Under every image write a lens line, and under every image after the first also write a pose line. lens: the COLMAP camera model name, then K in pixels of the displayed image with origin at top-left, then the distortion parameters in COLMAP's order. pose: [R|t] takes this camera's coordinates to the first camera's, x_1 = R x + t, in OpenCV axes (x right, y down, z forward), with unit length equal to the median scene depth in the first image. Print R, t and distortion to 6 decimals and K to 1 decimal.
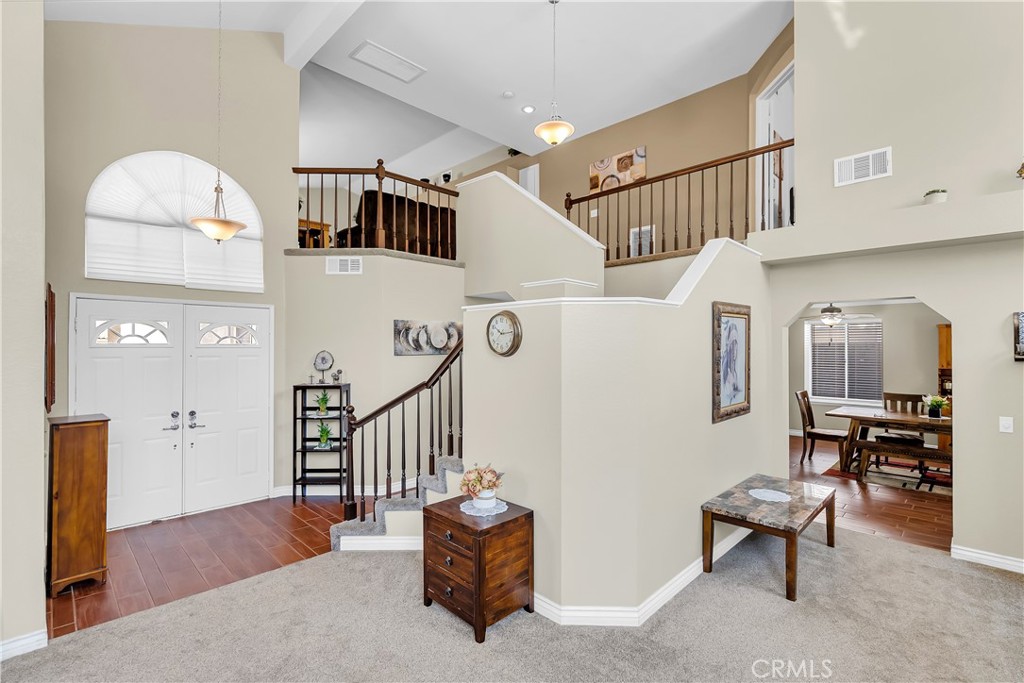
lens RADIAL K [[474.8, 0, 512.3], [0, 474.8, 343.8], [0, 0, 1]] dist [0.004361, -0.000318]
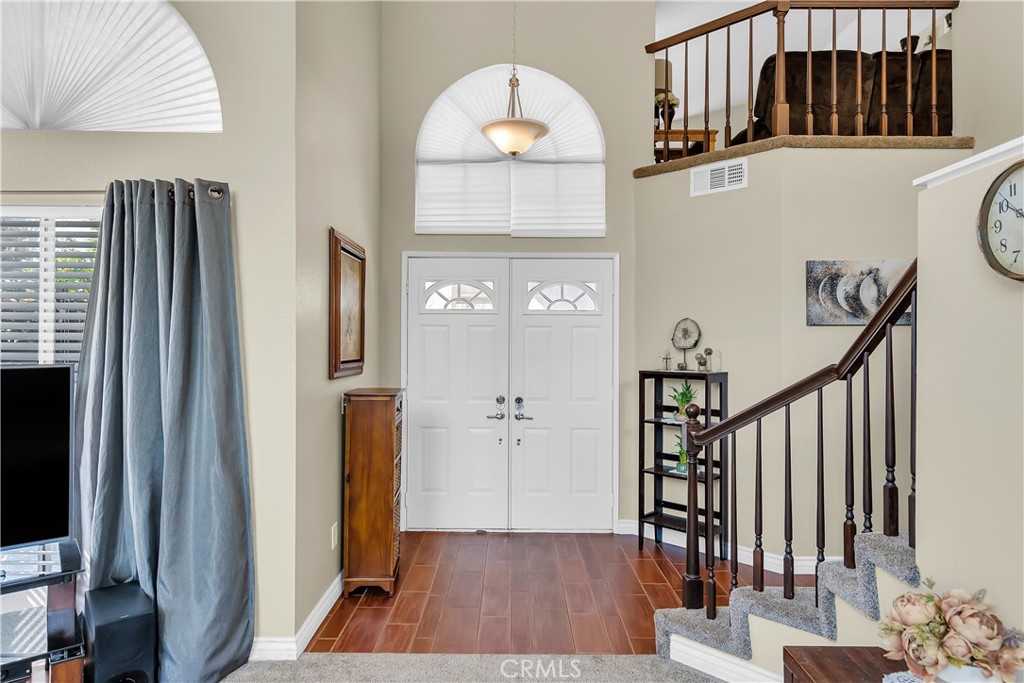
lens RADIAL K [[615.5, 0, 511.5], [0, 615.5, 335.5], [0, 0, 1]] dist [0.012878, 0.004925]
pose [[0.704125, -0.002534, -0.710071, 0.023461], [0.000047, 0.999994, -0.003522, 0.046546], [0.710076, 0.002446, 0.704121, 0.299445]]
